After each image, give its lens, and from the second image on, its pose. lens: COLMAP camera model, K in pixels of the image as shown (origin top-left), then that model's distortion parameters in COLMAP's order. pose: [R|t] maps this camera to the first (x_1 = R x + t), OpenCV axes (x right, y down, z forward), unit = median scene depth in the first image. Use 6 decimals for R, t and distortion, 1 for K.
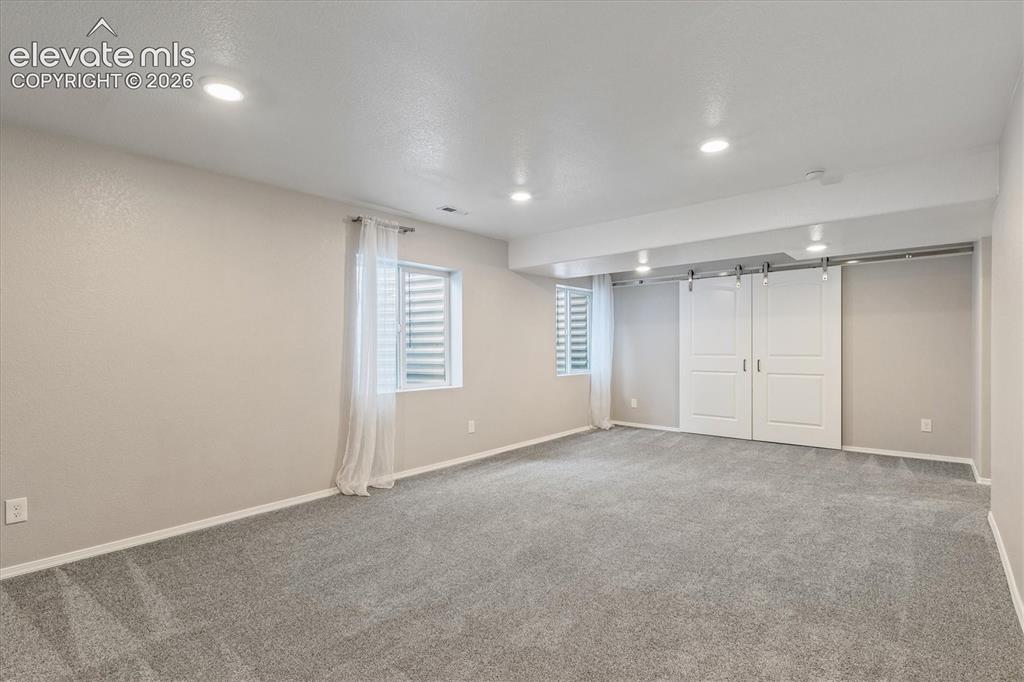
lens RADIAL K [[484.2, 0, 512.2], [0, 484.2, 348.4], [0, 0, 1]] dist [0.001688, -0.000917]
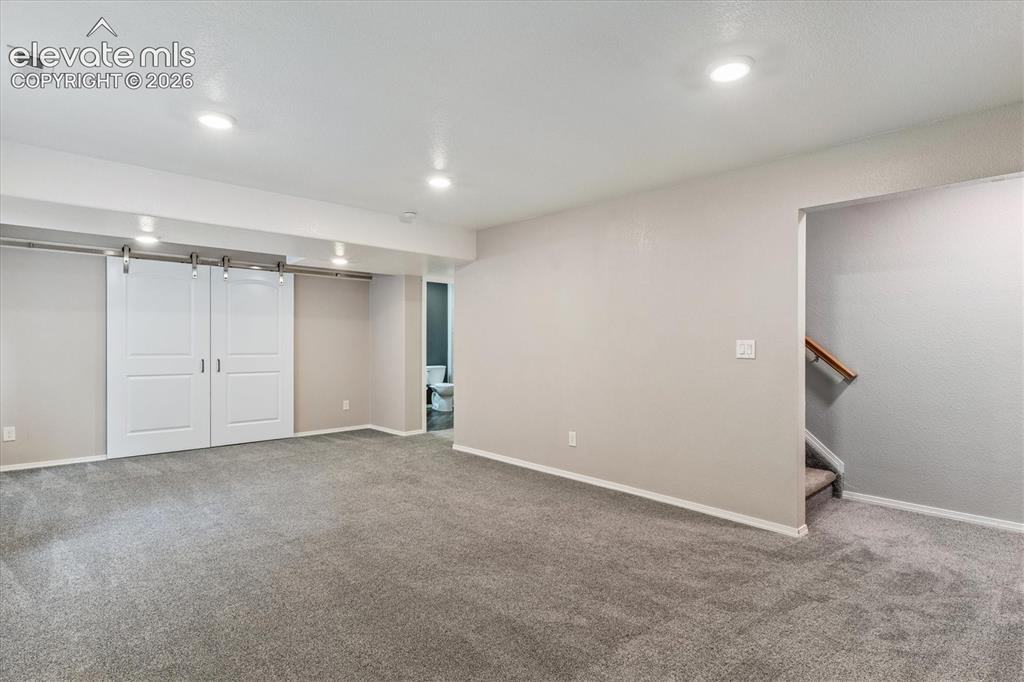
lens RADIAL K [[517.6, 0, 511.9], [0, 517.6, 340.0], [0, 0, 1]] dist [-0.002166, -0.000205]
pose [[0.108478, 0.015170, 0.993983, -0.463255], [-0.000577, 0.999884, -0.015197, 0.001681], [-0.994099, 0.001075, 0.108474, 0.363830]]
